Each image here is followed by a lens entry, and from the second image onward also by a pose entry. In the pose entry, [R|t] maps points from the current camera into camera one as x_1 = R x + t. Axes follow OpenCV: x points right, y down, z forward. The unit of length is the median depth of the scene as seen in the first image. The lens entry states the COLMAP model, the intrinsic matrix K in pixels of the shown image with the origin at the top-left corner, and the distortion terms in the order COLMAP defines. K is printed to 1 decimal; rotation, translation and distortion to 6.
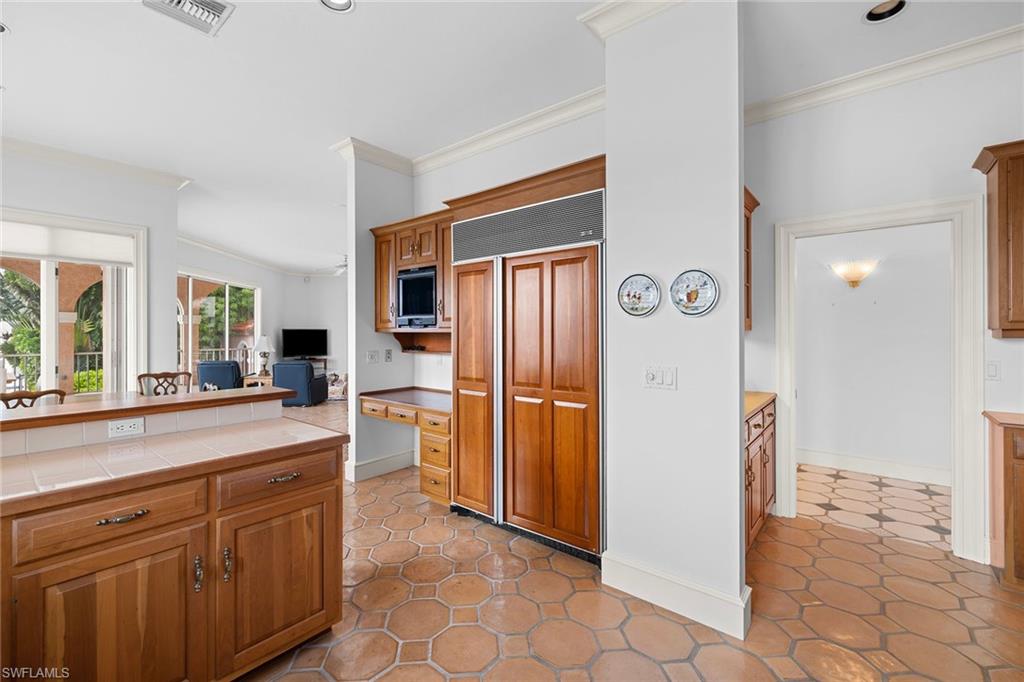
lens RADIAL K [[436.5, 0, 504.9], [0, 436.5, 332.3], [0, 0, 1]] dist [0.003708, 0.000138]
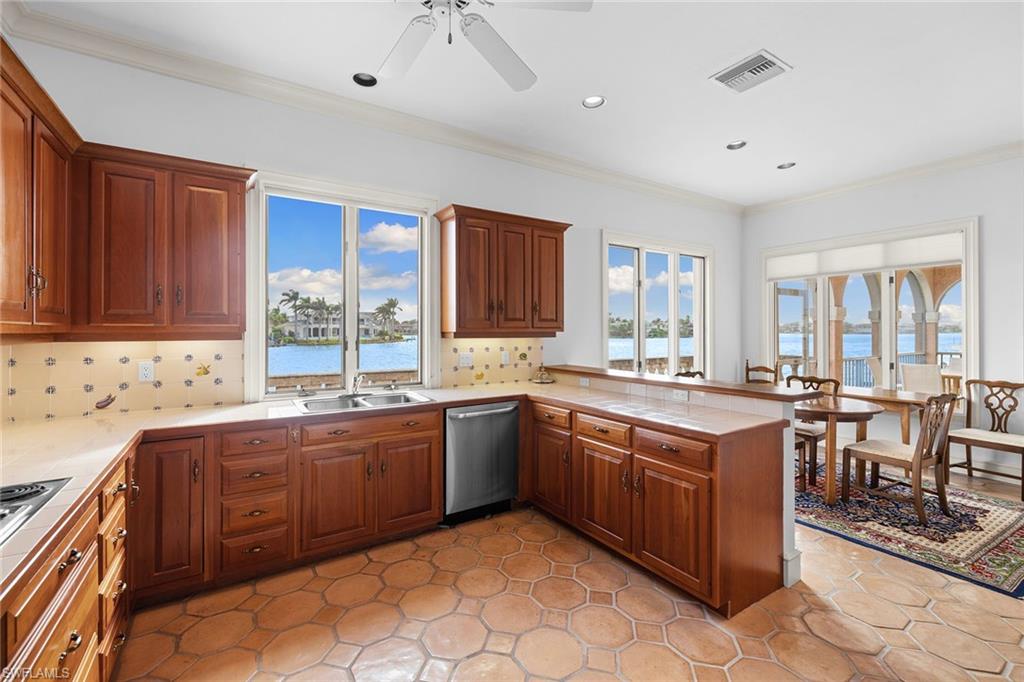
lens RADIAL K [[436.5, 0, 504.9], [0, 436.5, 332.3], [0, 0, 1]] dist [0.003708, 0.000138]
pose [[-0.307970, 0.003622, -0.951389, 0.341835], [-0.000537, 0.999992, 0.003981, -0.006139], [0.951396, 0.001737, -0.307966, 0.360680]]
